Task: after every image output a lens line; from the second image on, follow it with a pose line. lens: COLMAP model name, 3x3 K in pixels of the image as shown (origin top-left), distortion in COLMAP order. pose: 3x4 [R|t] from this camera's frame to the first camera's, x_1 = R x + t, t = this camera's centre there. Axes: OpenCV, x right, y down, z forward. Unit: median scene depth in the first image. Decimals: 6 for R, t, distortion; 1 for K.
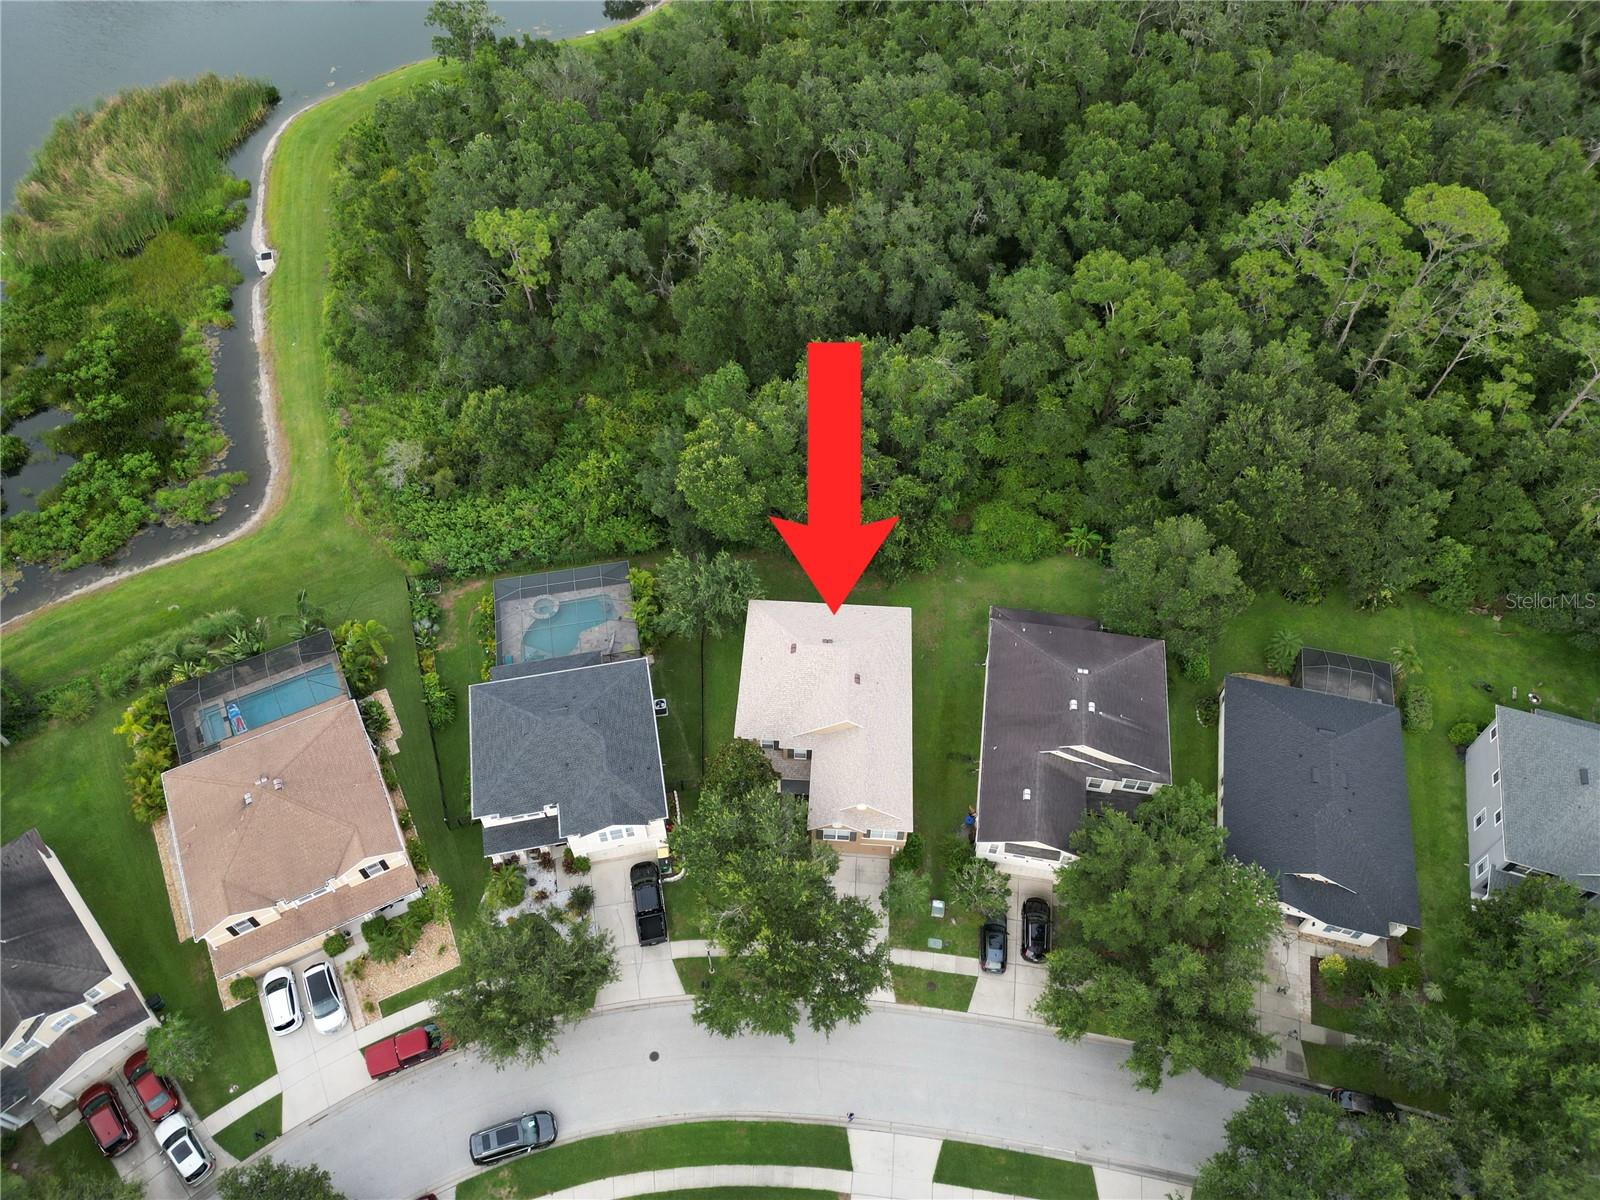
lens RADIAL K [[1123.8, 0, 800.0], [0, 1123.8, 600.0], [0, 0, 1]] dist [0.060455, -0.058118]
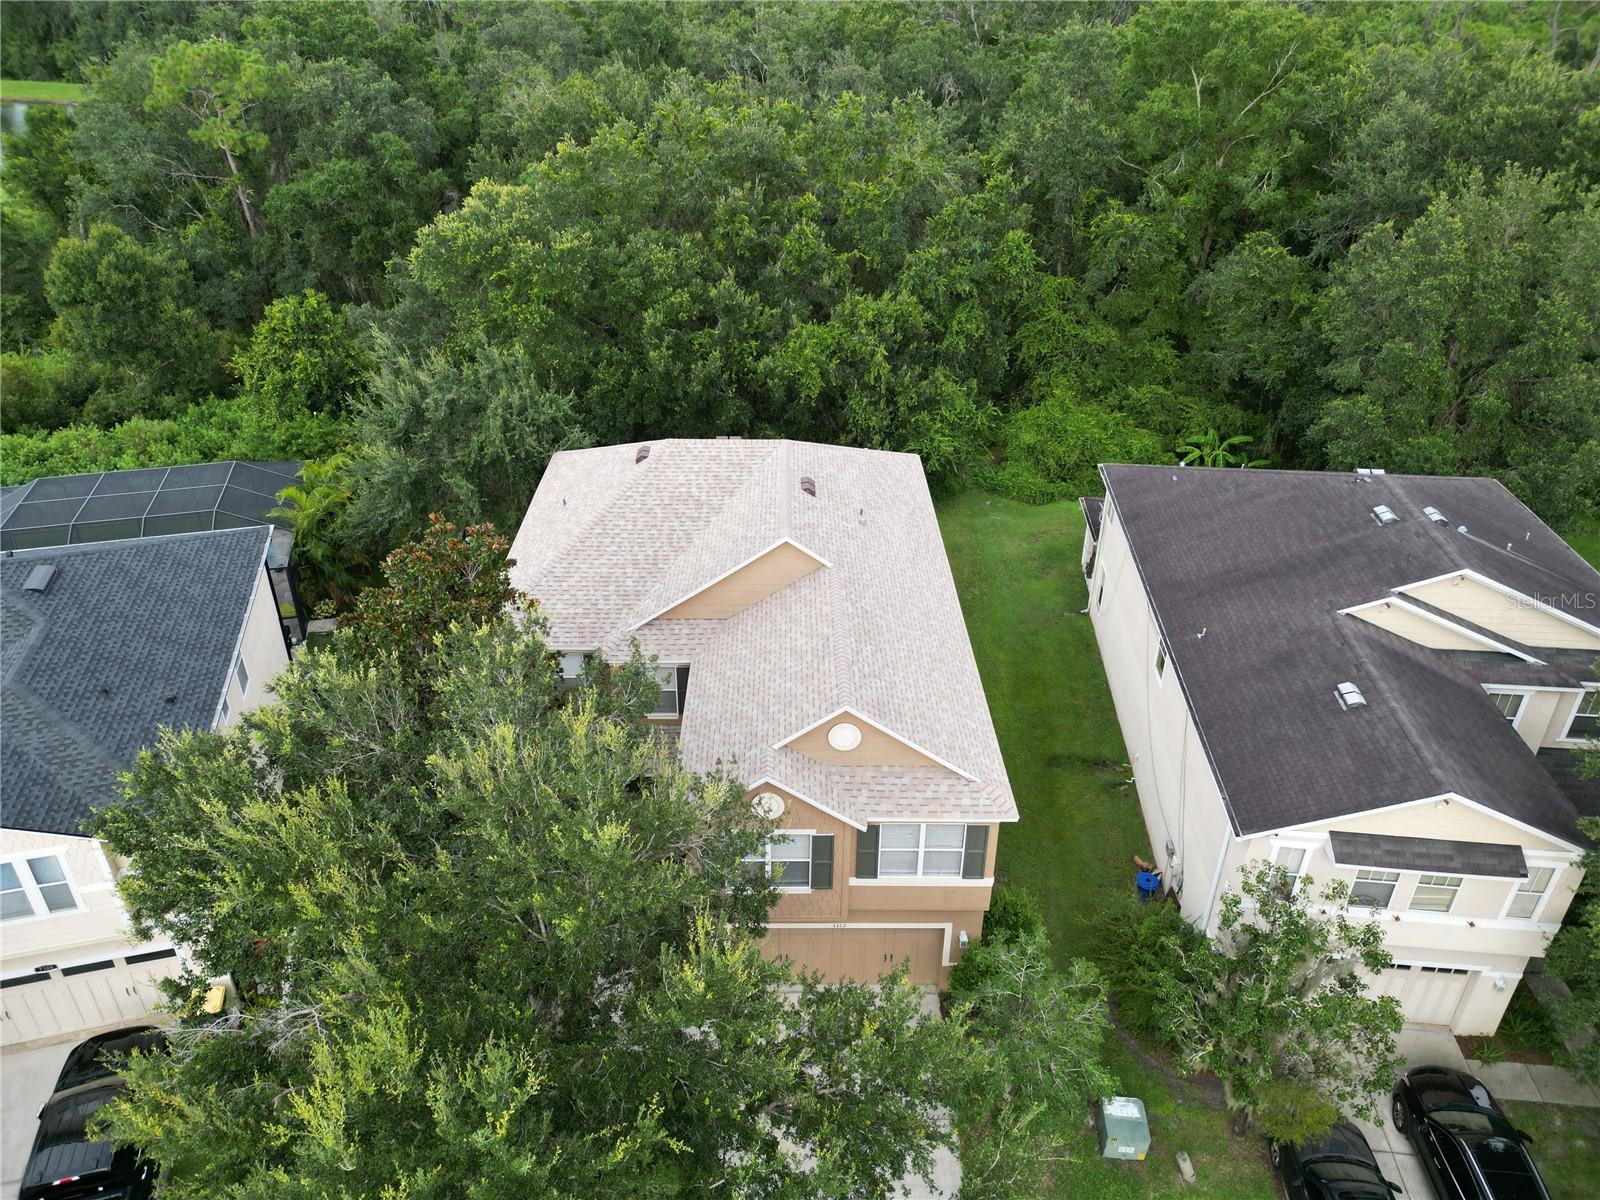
lens RADIAL K [[1117.0, 0, 800.0], [0, 1117.0, 600.0], [0, 0, 1]] dist [0.075862, -0.074498]
pose [[0.997475, -0.042101, 0.057202, 0.019559], [0.060524, 0.925302, -0.374371, 0.188651], [-0.037168, 0.376887, 0.925513, 0.506463]]
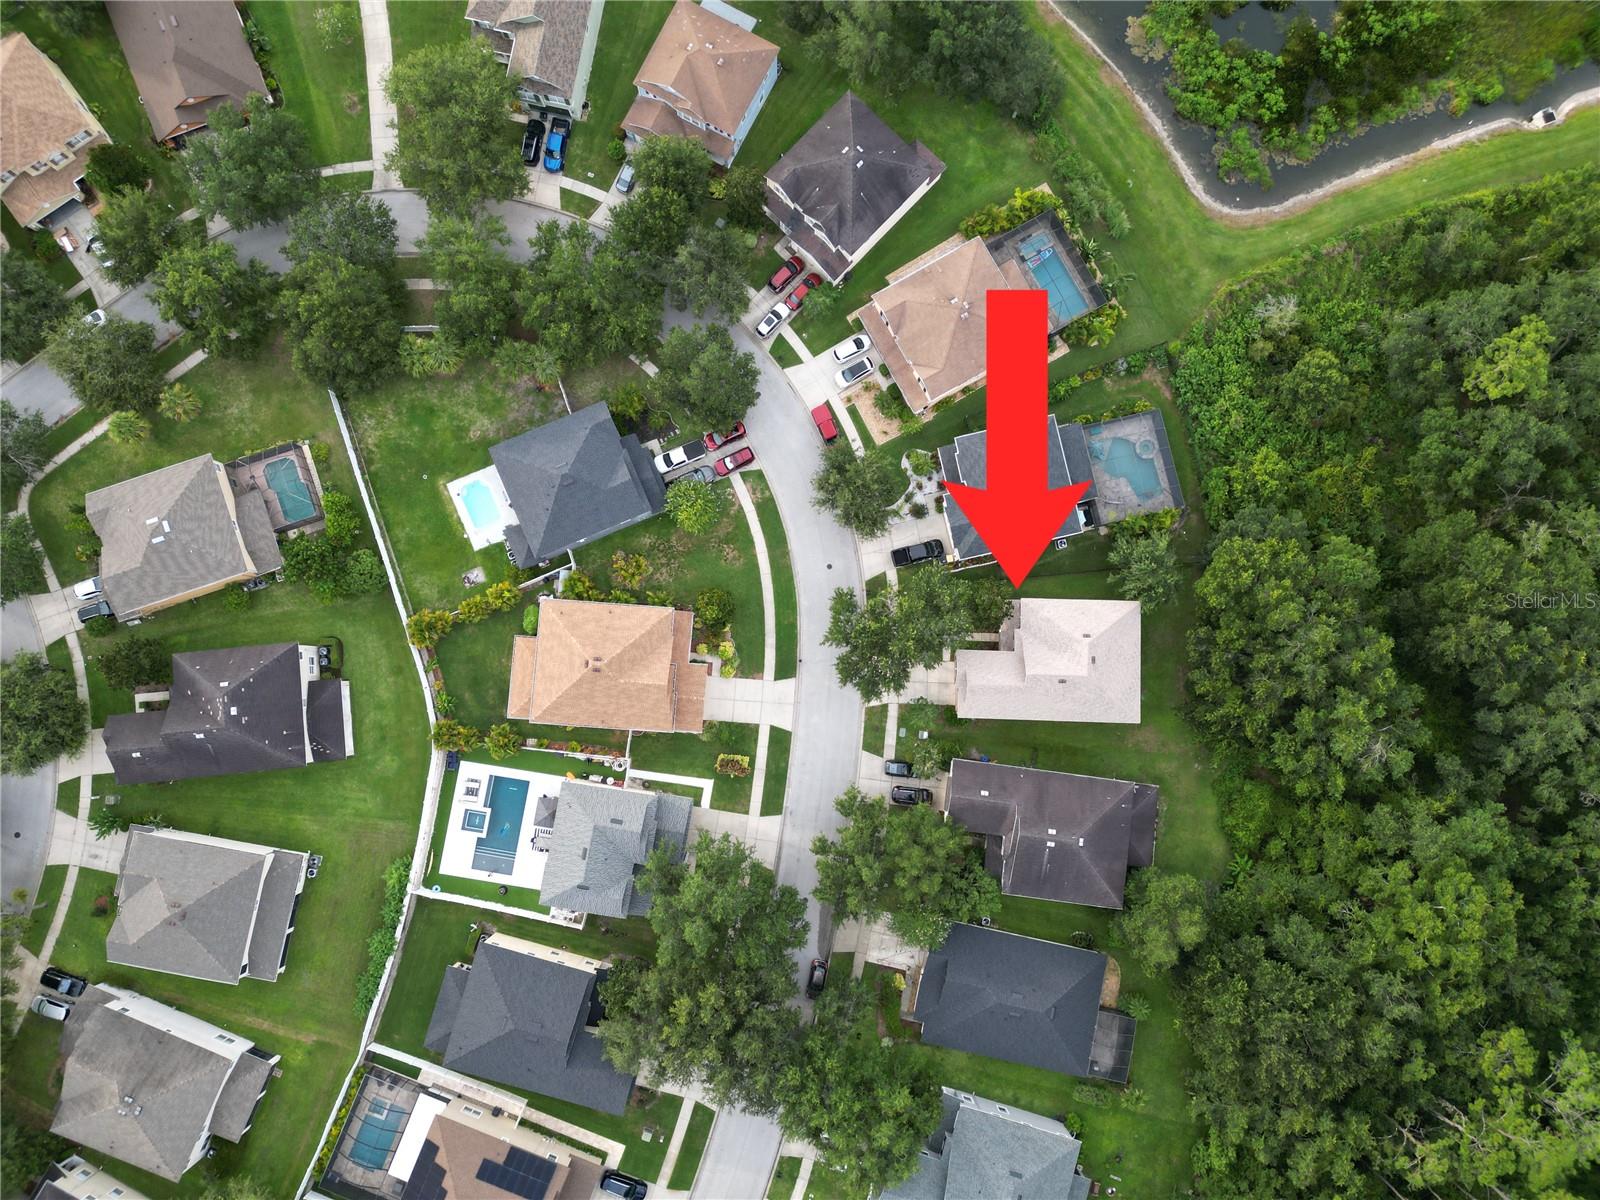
lens RADIAL K [[1117.0, 0, 800.0], [0, 1117.0, 600.0], [0, 0, 1]] dist [0.075862, -0.074498]
pose [[0.031320, 0.996670, -0.075285, 0.034631], [-0.794659, 0.070516, 0.602947, -0.408677], [0.606248, 0.040941, 0.794221, -0.265878]]
